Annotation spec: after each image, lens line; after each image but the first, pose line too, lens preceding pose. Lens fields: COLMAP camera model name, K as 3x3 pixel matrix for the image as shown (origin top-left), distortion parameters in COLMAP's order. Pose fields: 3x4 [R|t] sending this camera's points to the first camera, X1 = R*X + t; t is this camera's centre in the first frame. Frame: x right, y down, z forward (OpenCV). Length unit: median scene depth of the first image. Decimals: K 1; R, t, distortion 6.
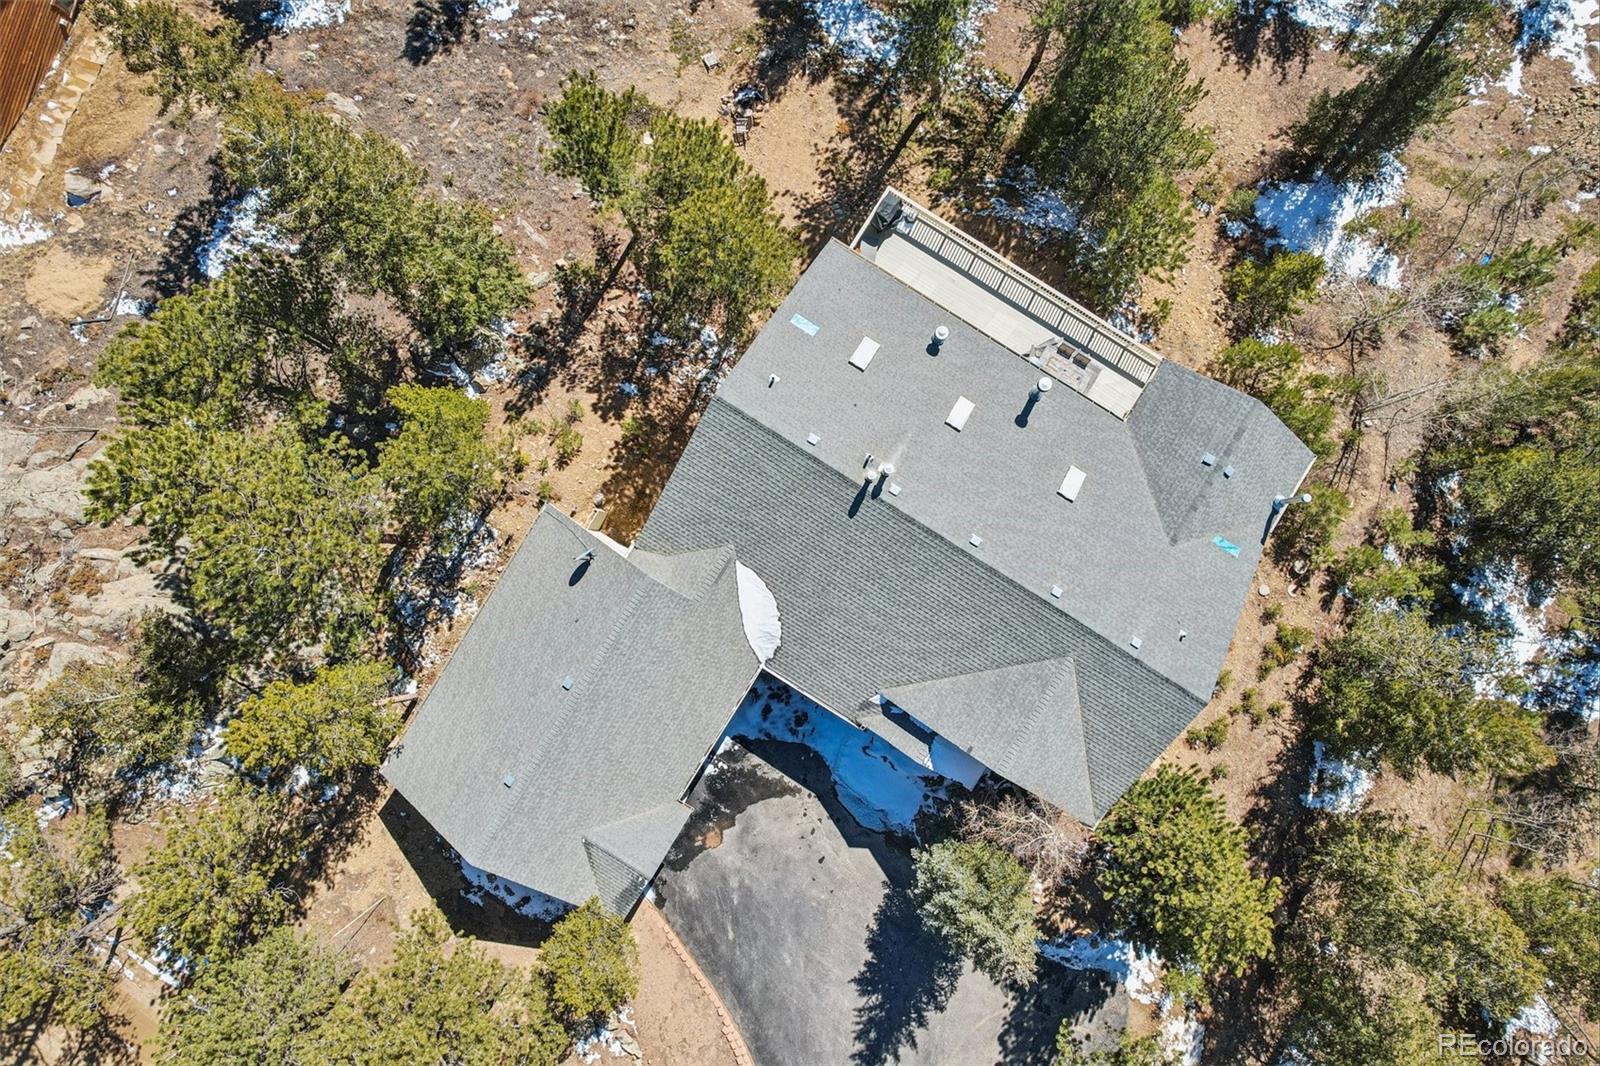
lens RADIAL K [[1025.3, 0, 801.3], [0, 1025.3, 538.1], [0, 0, 1]] dist [-0.075054, 0.063367]
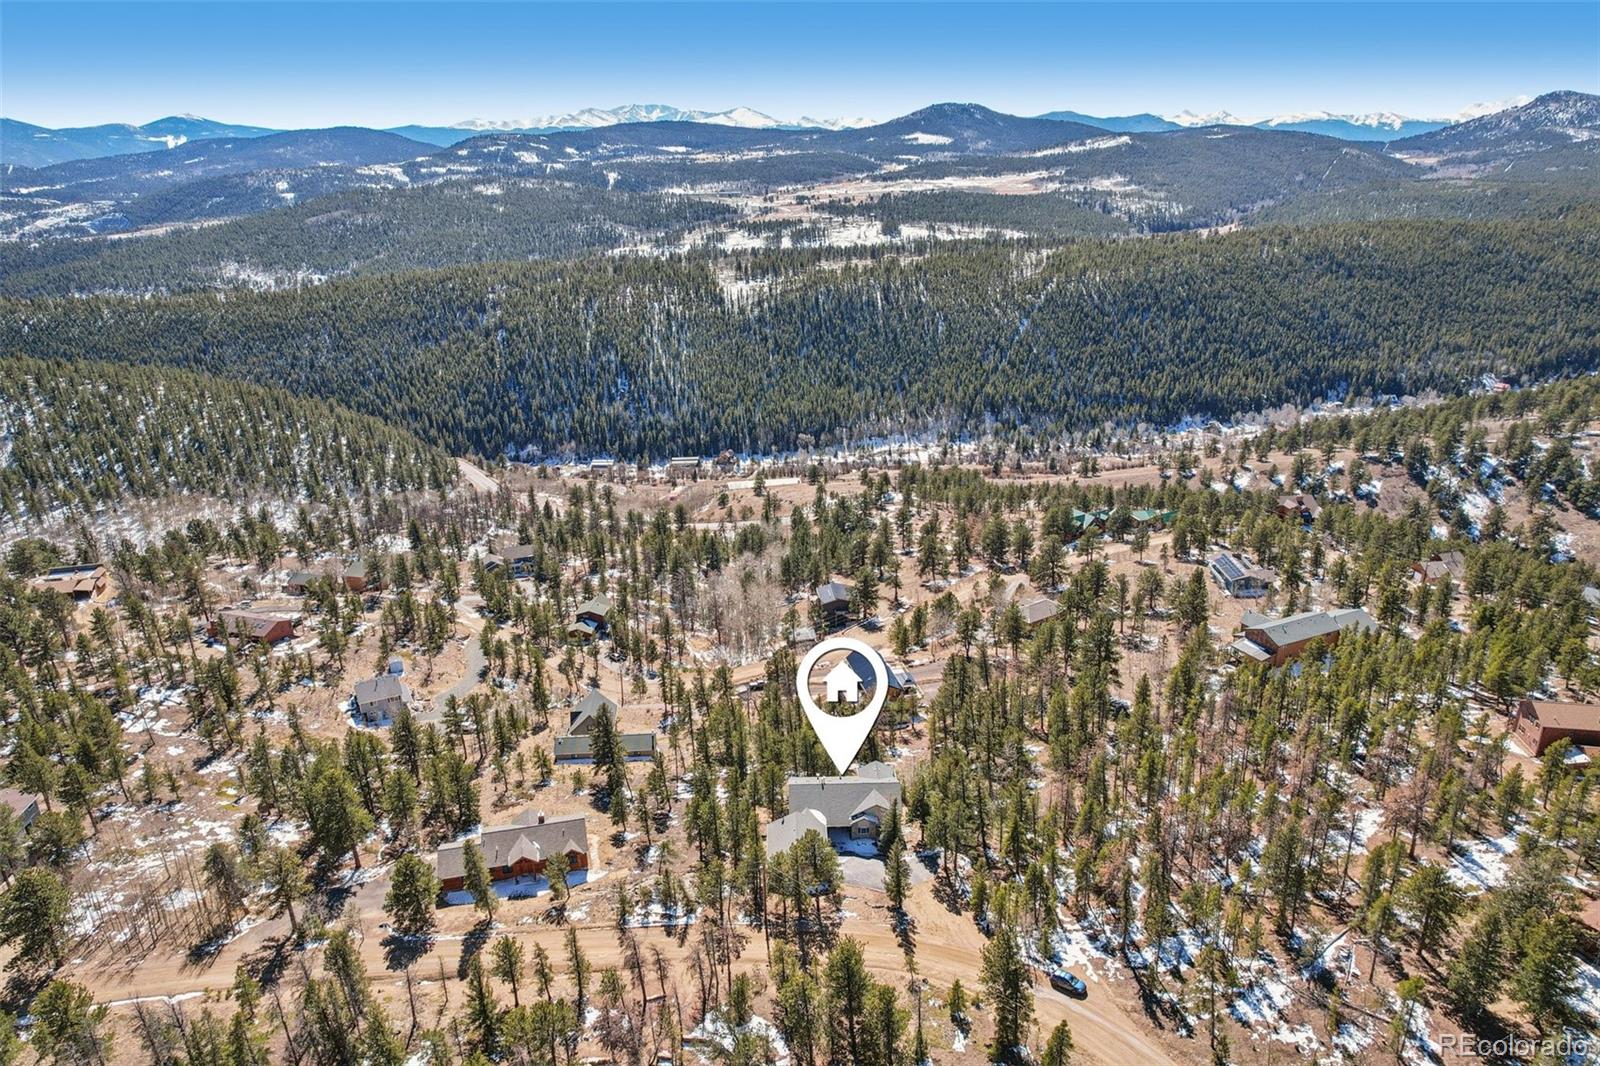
lens RADIAL K [[1025.3, 0, 801.3], [0, 1025.3, 538.1], [0, 0, 1]] dist [-0.075054, 0.063367]
pose [[0.835058, -0.190111, 0.516271, -1.886228], [0.550154, 0.293448, -0.781804, 2.738698], [-0.002870, 0.936881, 0.349637, -1.518106]]
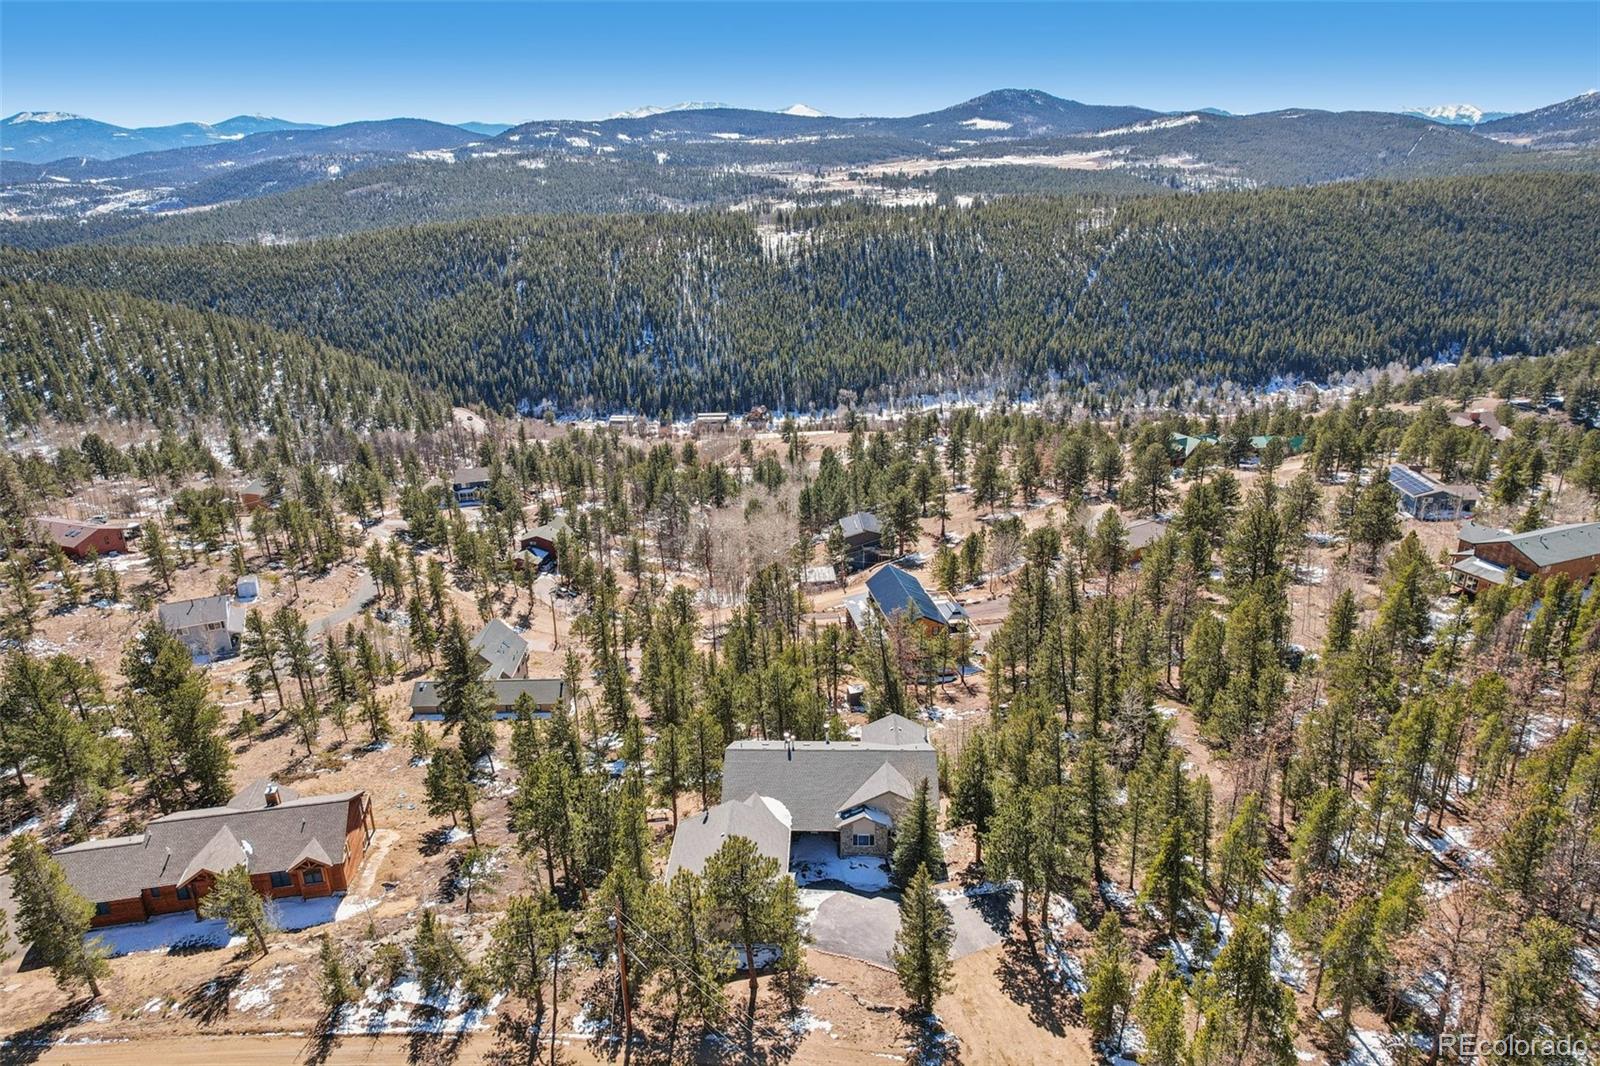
lens RADIAL K [[1025.3, 0, 801.3], [0, 1025.3, 538.1], [0, 0, 1]] dist [-0.075054, 0.063367]
pose [[0.862752, -0.177823, 0.473326, -0.851457], [0.505626, 0.302256, -0.808074, 1.547302], [0.000629, 0.936494, 0.350684, -0.384755]]
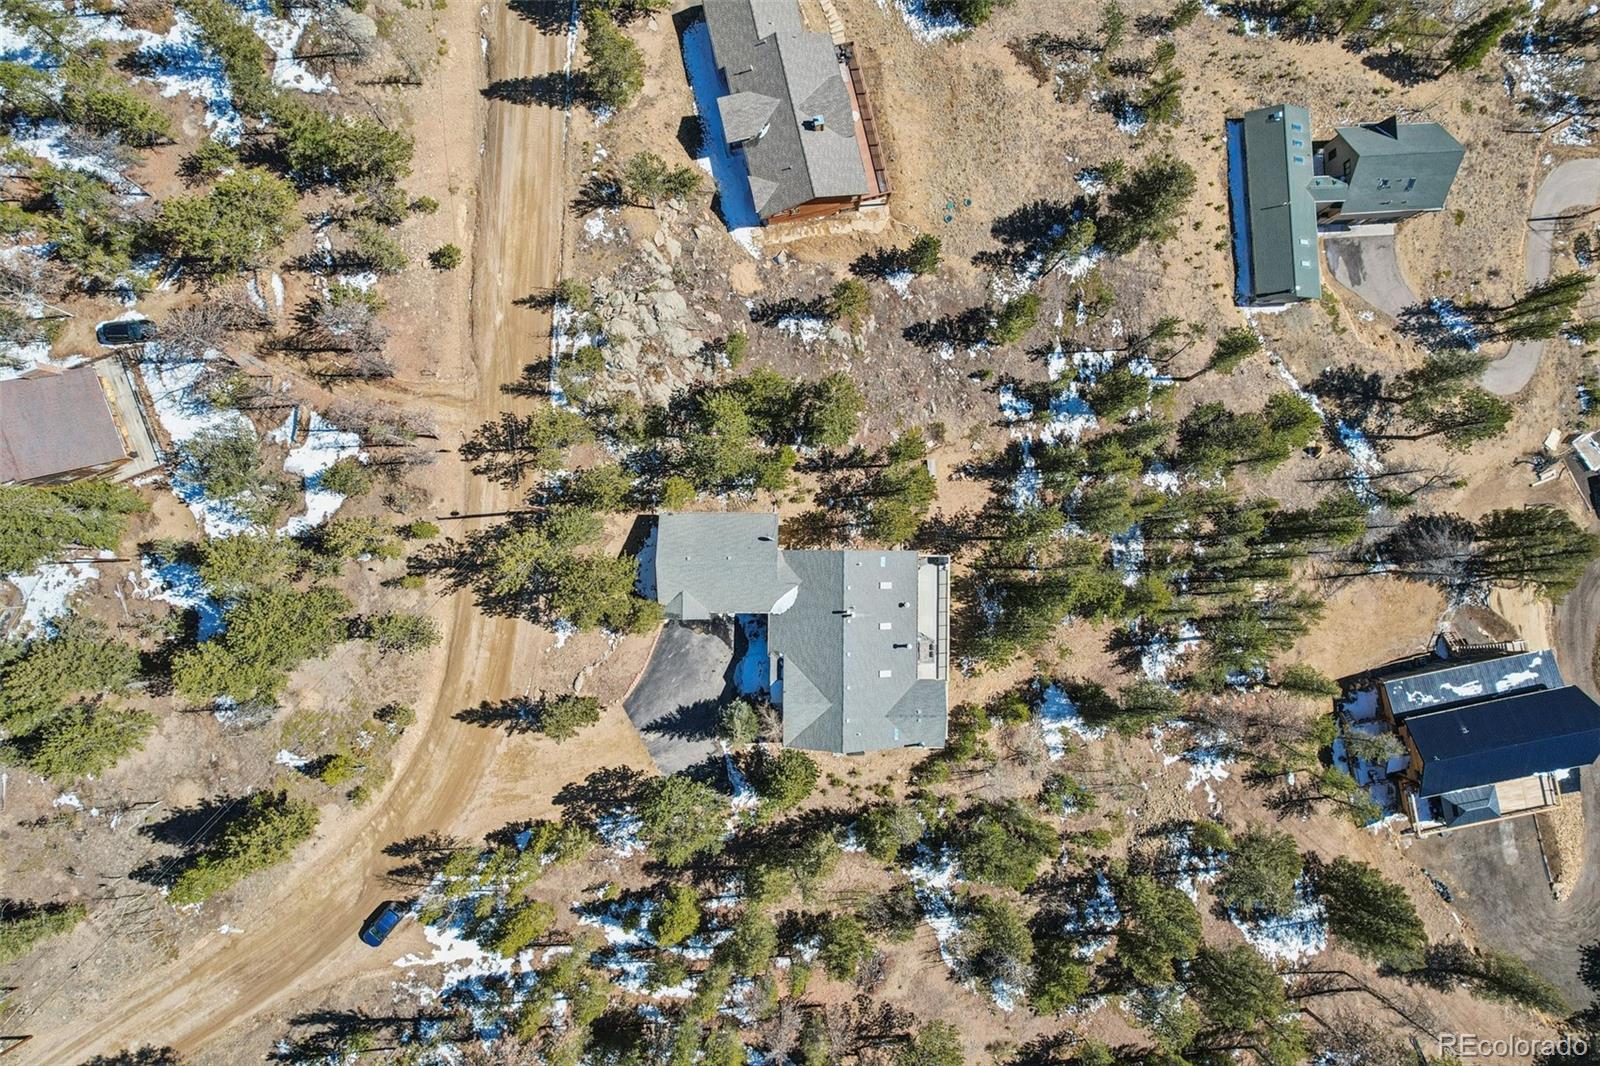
lens RADIAL K [[1025.3, 0, 801.3], [0, 1025.3, 538.1], [0, 0, 1]] dist [-0.075054, 0.063367]
pose [[0.525650, 0.850669, 0.007423, -0.151112], [-0.850683, 0.525675, -0.001885, -0.038039], [-0.005506, -0.005324, 0.999971, -1.422860]]
